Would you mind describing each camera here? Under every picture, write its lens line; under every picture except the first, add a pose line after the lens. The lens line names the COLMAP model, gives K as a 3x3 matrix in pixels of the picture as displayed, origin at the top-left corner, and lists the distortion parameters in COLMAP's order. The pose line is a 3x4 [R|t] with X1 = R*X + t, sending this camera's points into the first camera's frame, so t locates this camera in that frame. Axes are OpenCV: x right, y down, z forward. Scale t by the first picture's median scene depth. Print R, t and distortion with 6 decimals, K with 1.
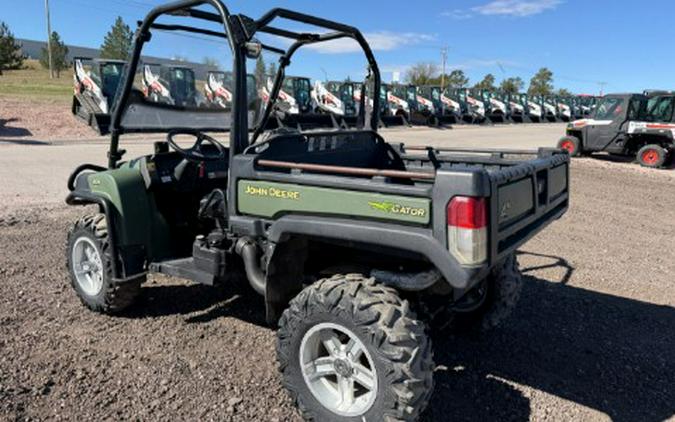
lens RADIAL K [[505.8, 0, 354.8], [0, 505.8, 209.9], [0, 0, 1]] dist [0.005173, -0.001117]
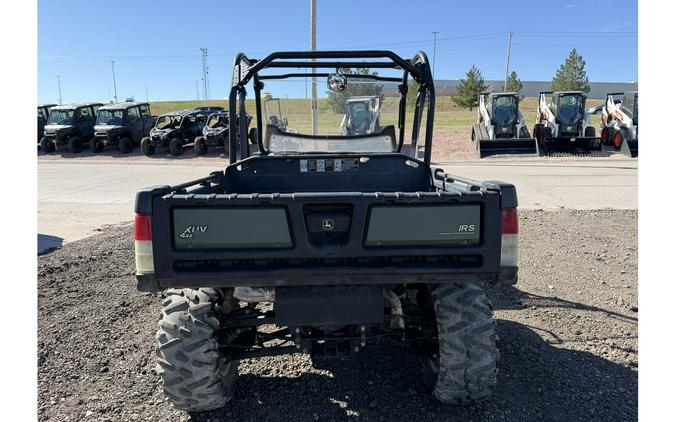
lens RADIAL K [[476.2, 0, 343.3], [0, 476.2, 211.5], [0, 0, 1]] dist [0.003465, -0.001656]
pose [[0.653970, 0.087092, -0.751491, 0.109483], [-0.115402, 0.993210, 0.014680, -0.008087], [0.747667, 0.077124, 0.659580, 0.054085]]
